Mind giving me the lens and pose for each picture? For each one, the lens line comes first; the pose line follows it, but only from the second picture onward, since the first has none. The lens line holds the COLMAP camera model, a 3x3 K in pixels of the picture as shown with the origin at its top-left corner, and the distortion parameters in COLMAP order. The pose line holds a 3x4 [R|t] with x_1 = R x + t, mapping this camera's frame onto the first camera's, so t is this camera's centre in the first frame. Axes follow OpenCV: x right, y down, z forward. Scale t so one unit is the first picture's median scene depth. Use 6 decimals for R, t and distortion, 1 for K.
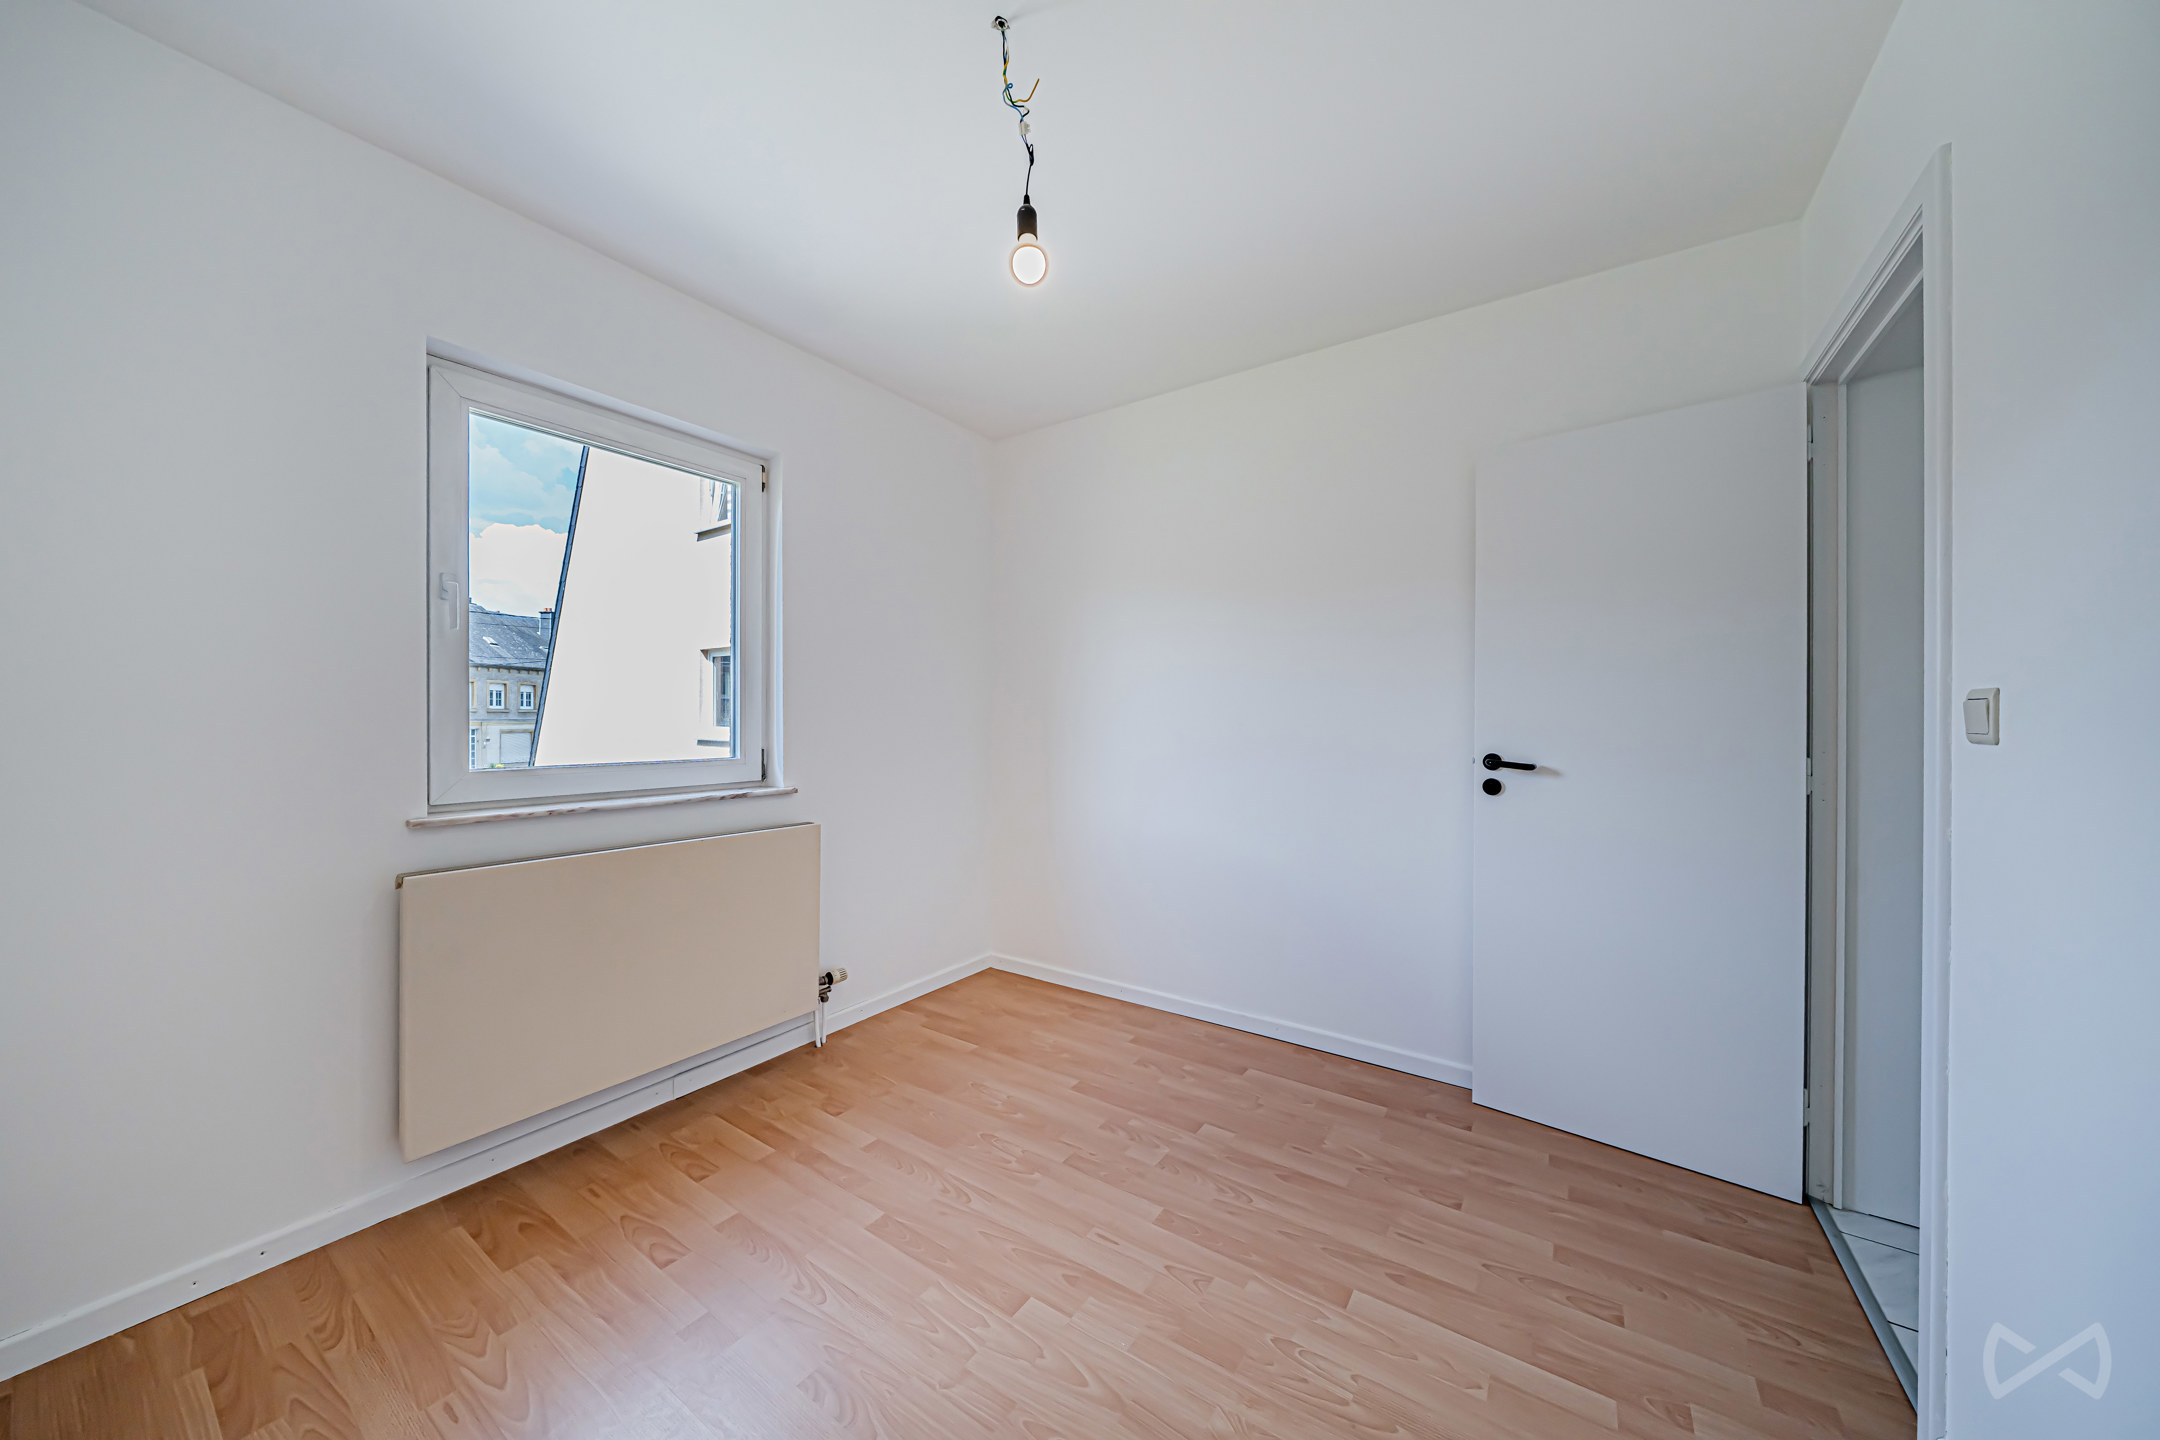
lens RADIAL K [[714.6, 0, 1091.8], [0, 714.6, 717.2], [0, 0, 1]] dist [-0.000443, -0.000091]
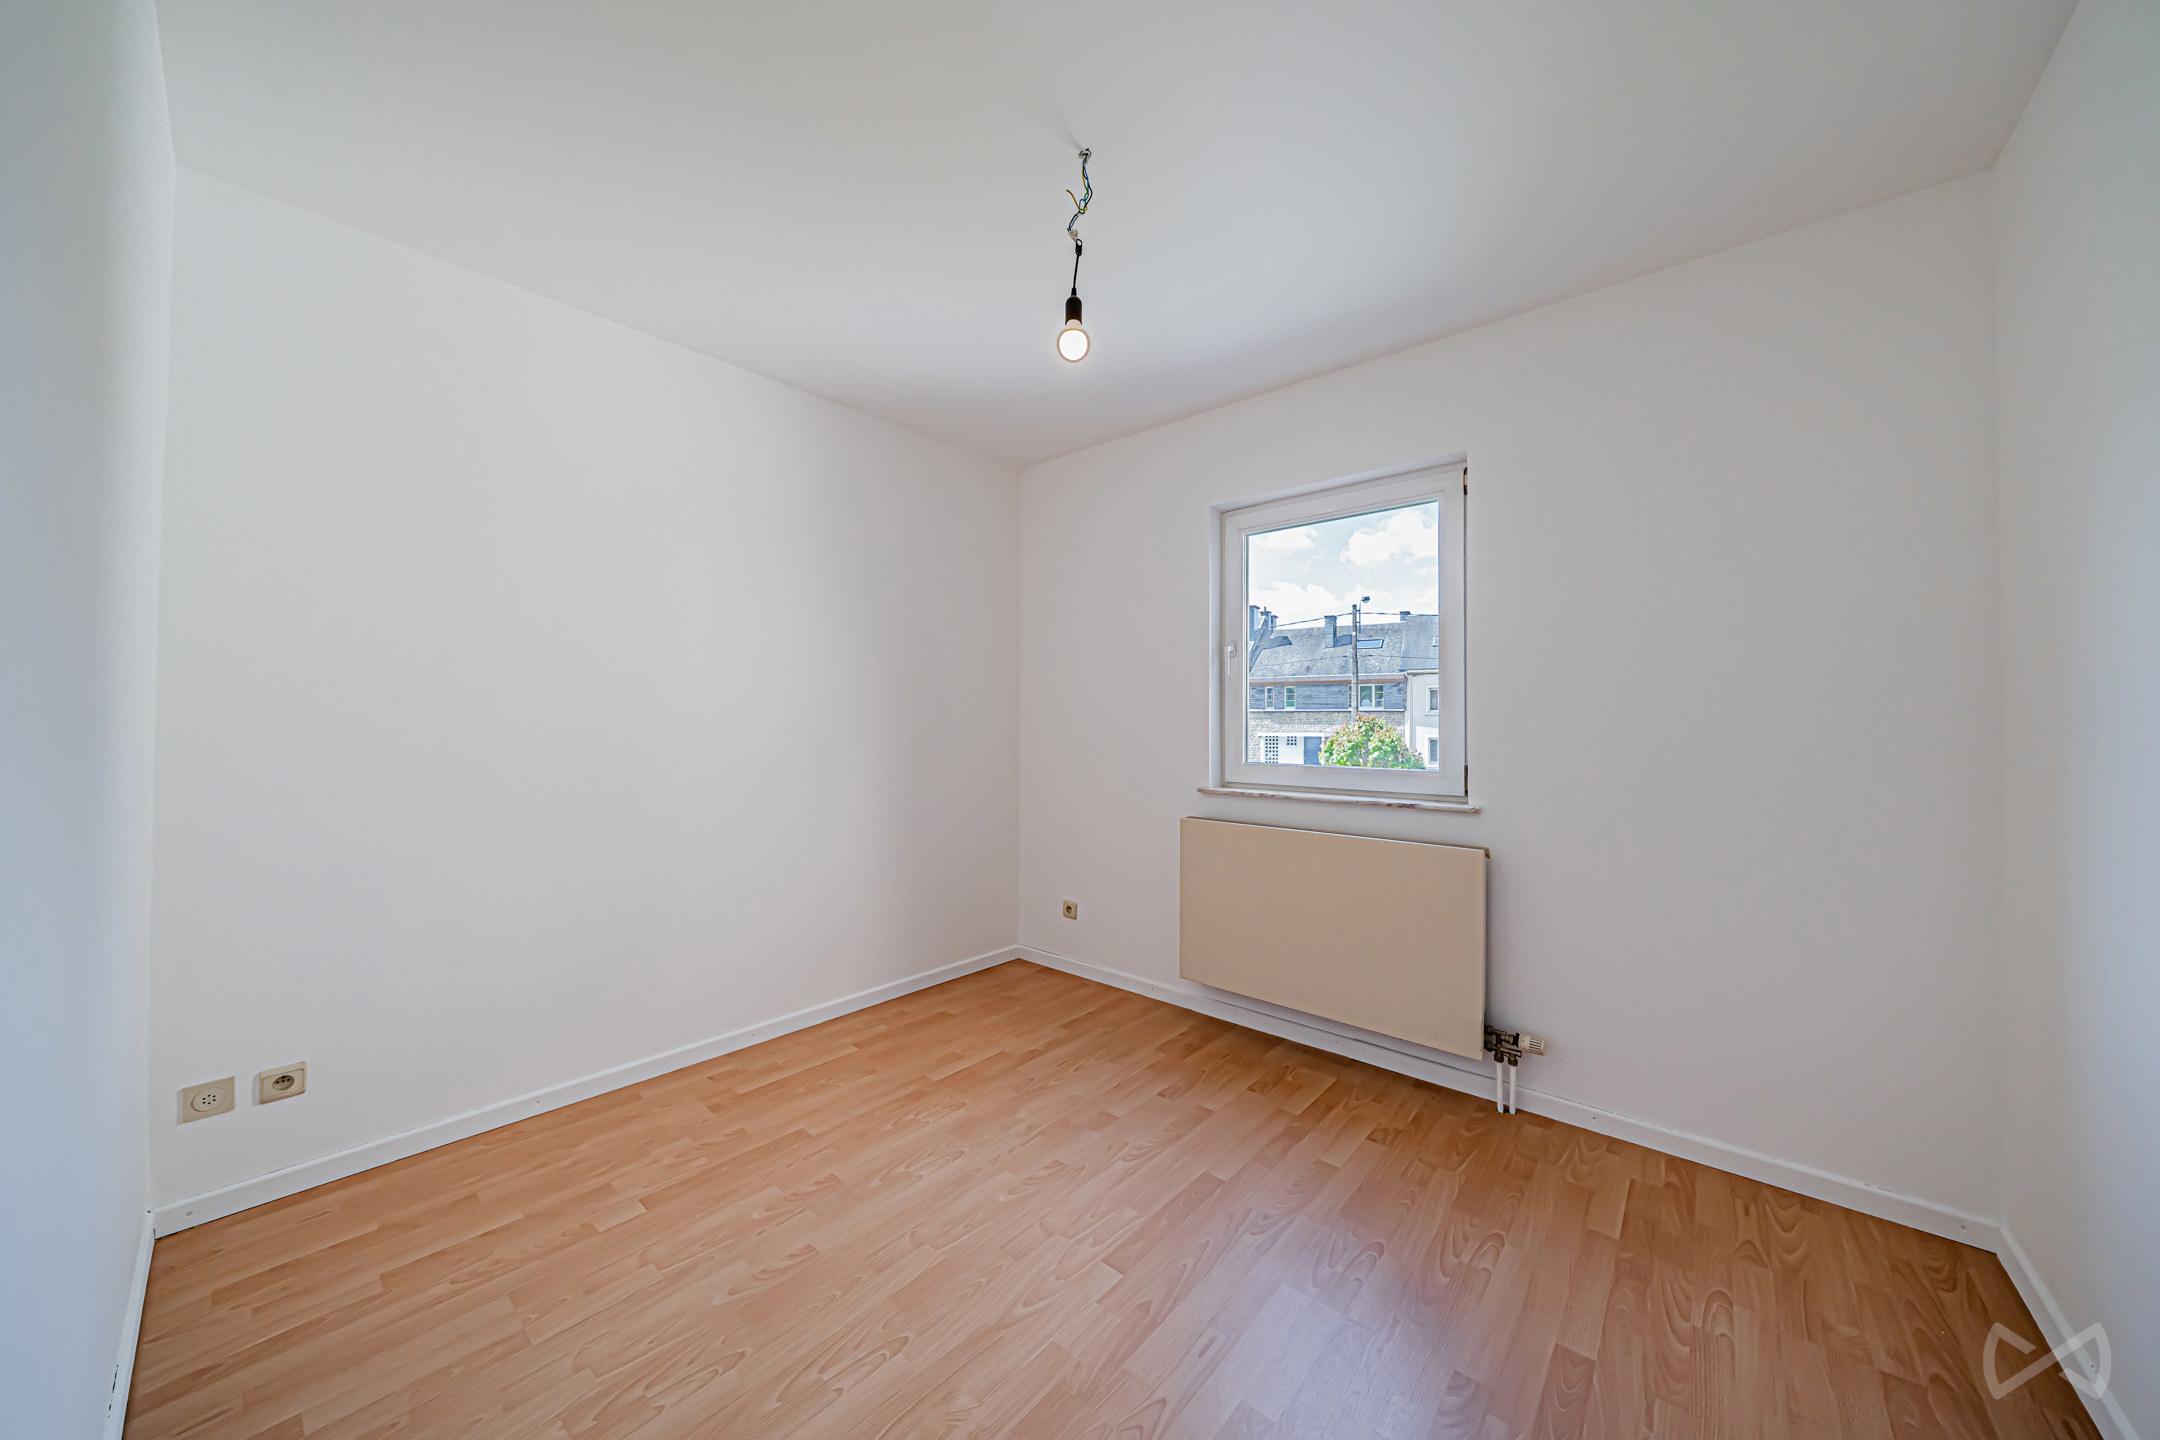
lens RADIAL K [[747.3, 0, 1080.0], [0, 747.3, 720.0], [0, 0, 1]] dist [0.000805, 0.000074]
pose [[-0.114014, -0.013426, -0.993388, 0.843873], [-0.007995, 0.999889, -0.012596, 0.004543], [0.993447, 0.006506, -0.114108, 0.865417]]
